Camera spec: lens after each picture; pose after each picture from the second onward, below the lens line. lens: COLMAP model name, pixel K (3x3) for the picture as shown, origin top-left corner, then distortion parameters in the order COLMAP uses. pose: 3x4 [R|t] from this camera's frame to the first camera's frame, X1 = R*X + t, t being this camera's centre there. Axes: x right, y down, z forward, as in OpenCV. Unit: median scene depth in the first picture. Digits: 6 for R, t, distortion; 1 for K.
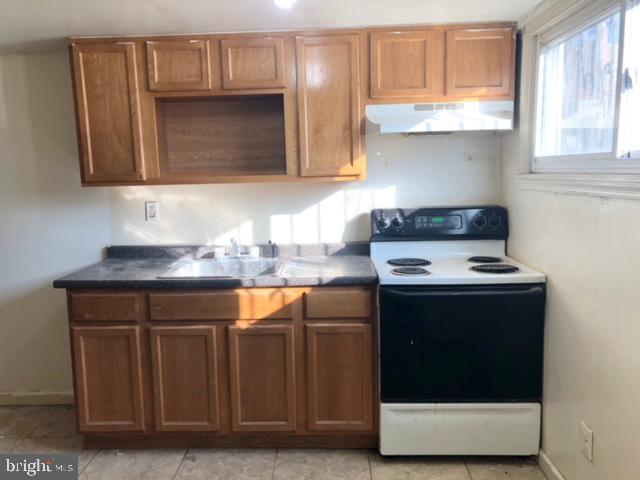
lens RADIAL K [[521.1, 0, 318.8], [0, 521.1, 236.3], [0, 0, 1]] dist [0.026705, -0.020053]
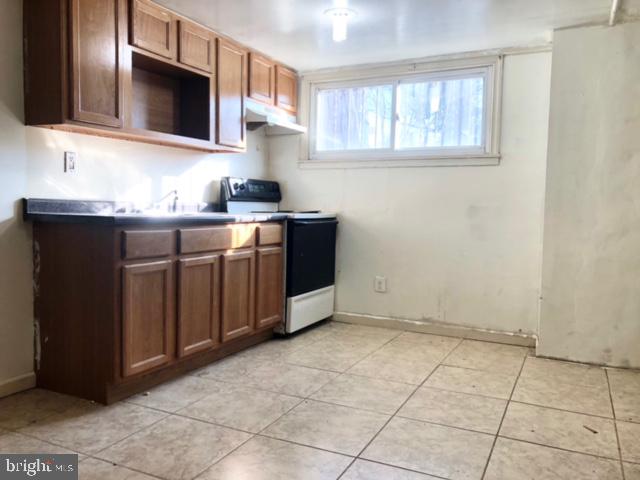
lens RADIAL K [[521.1, 0, 319.3], [0, 521.1, 241.3], [0, 0, 1]] dist [0.026705, -0.020053]
pose [[0.420976, -0.035050, 0.906394, -1.192535], [0.088250, 0.996095, -0.002470, 0.161698], [-0.902769, 0.081029, 0.422425, 0.261340]]
